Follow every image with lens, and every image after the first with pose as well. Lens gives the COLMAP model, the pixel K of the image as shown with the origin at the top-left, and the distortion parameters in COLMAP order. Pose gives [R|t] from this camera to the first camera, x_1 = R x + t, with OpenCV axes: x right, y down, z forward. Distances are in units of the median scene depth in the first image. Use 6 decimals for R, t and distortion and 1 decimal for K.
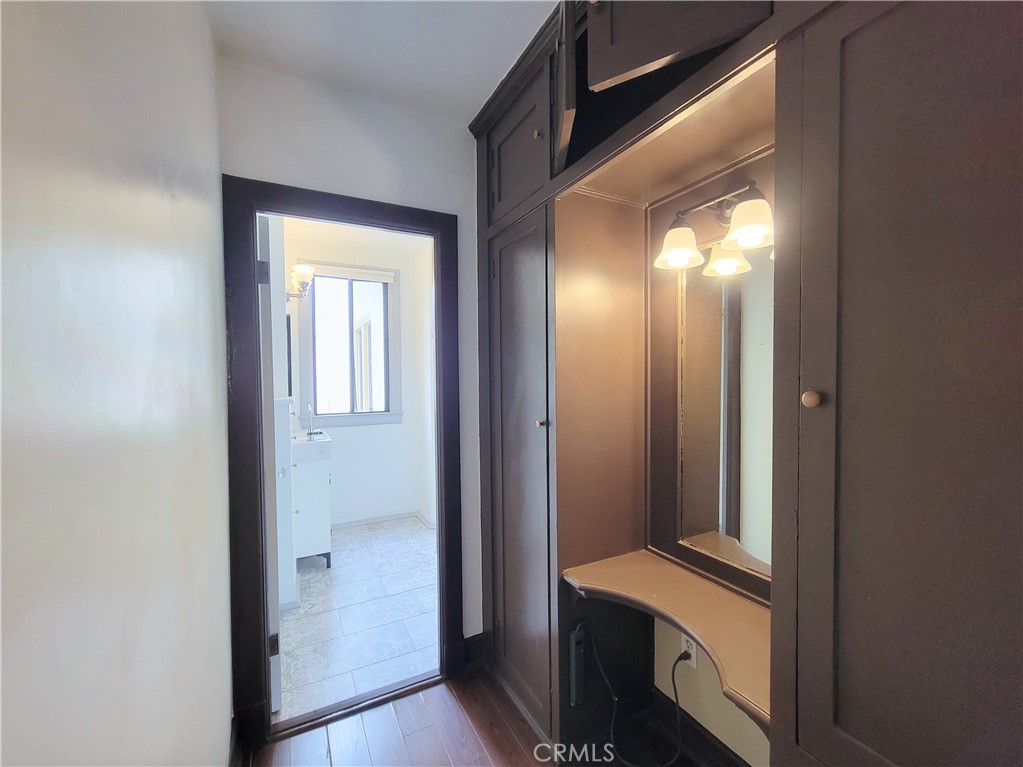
lens RADIAL K [[424.7, 0, 514.3], [0, 424.7, 391.8], [0, 0, 1]] dist [0.001672, 0.000283]
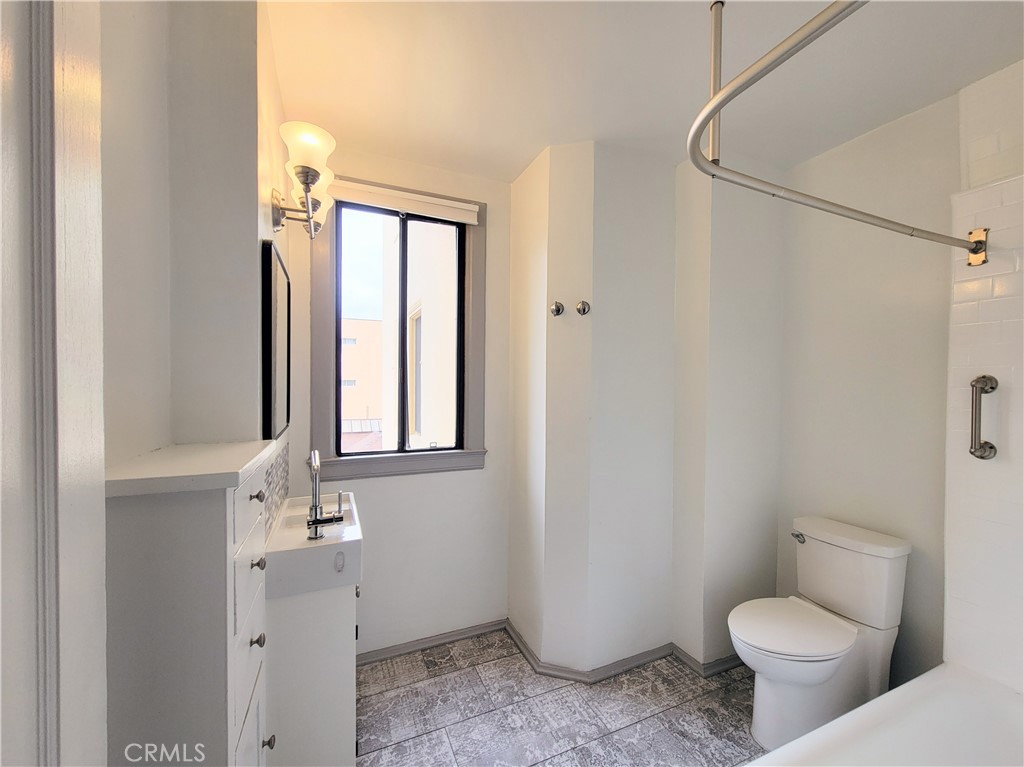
lens RADIAL K [[425.1, 0, 514.8], [0, 425.1, 391.8], [0, 0, 1]] dist [0.001672, 0.000283]
pose [[0.997032, 0.015513, -0.075406, -0.191371], [-0.016805, 0.999722, -0.016526, -0.023306], [0.075129, 0.017745, 0.997016, 0.449415]]
